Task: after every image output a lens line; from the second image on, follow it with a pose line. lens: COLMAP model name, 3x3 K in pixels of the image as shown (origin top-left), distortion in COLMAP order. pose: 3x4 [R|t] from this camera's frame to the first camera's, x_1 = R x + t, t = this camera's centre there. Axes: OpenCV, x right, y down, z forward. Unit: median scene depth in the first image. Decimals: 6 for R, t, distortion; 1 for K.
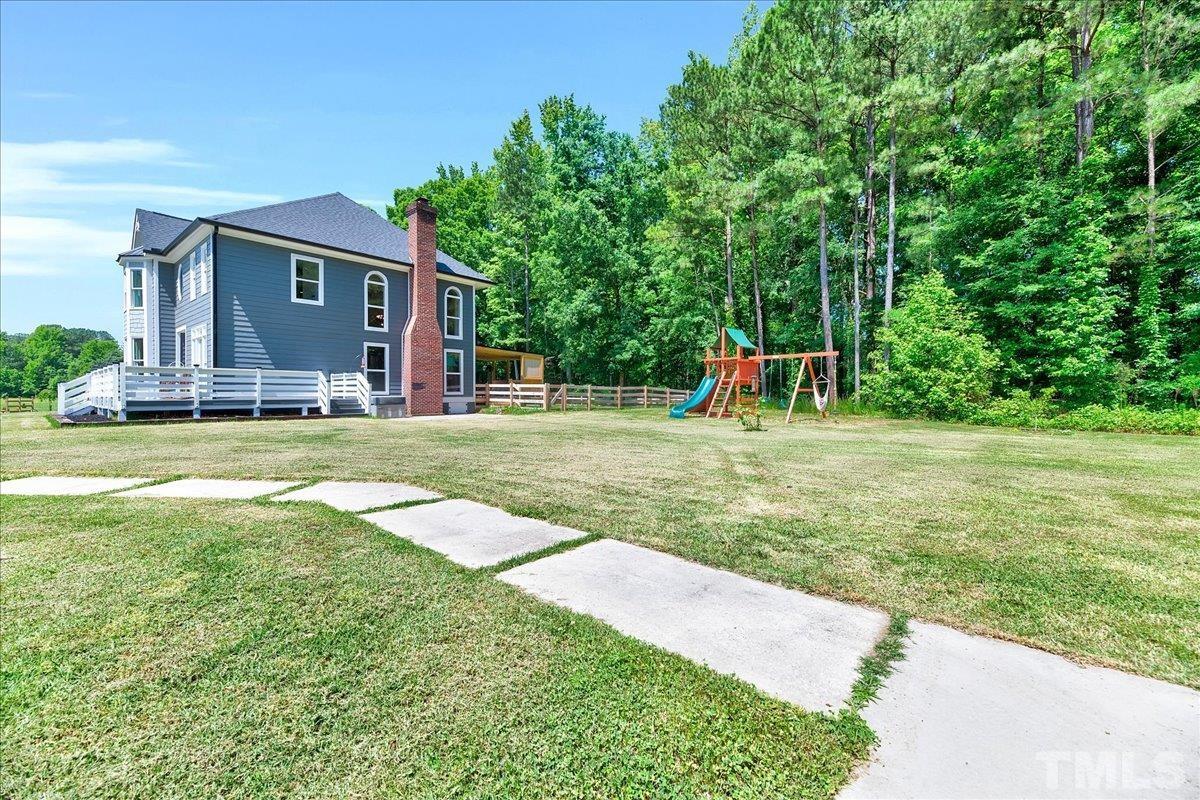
lens RADIAL K [[487.2, 0, 600.4], [0, 487.2, 399.7], [0, 0, 1]] dist [-0.003423, -0.000575]
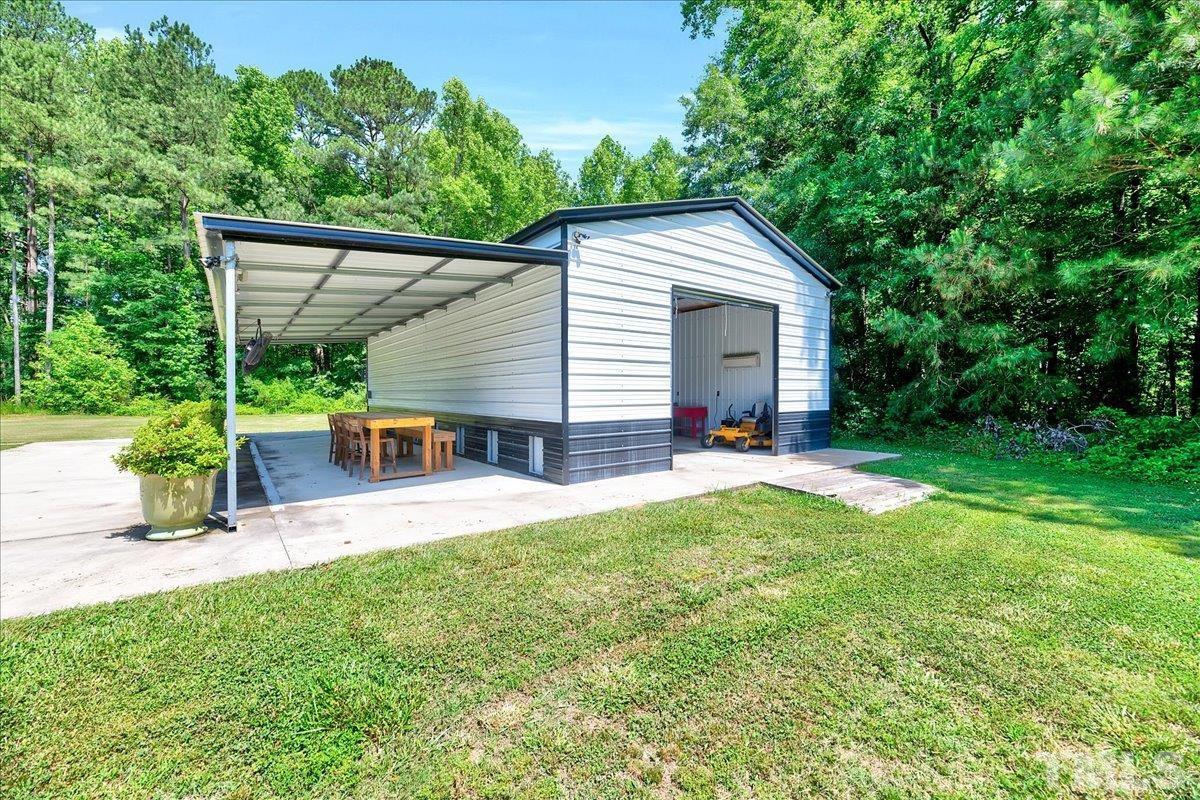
lens RADIAL K [[487.2, 0, 599.7], [0, 487.2, 400.9], [0, 0, 1]] dist [-0.003423, -0.000575]
pose [[0.207194, -0.014297, 0.978195, -0.439221], [0.010916, 0.999865, 0.012301, -0.000166], [-0.978239, 0.008129, 0.207322, -0.834029]]
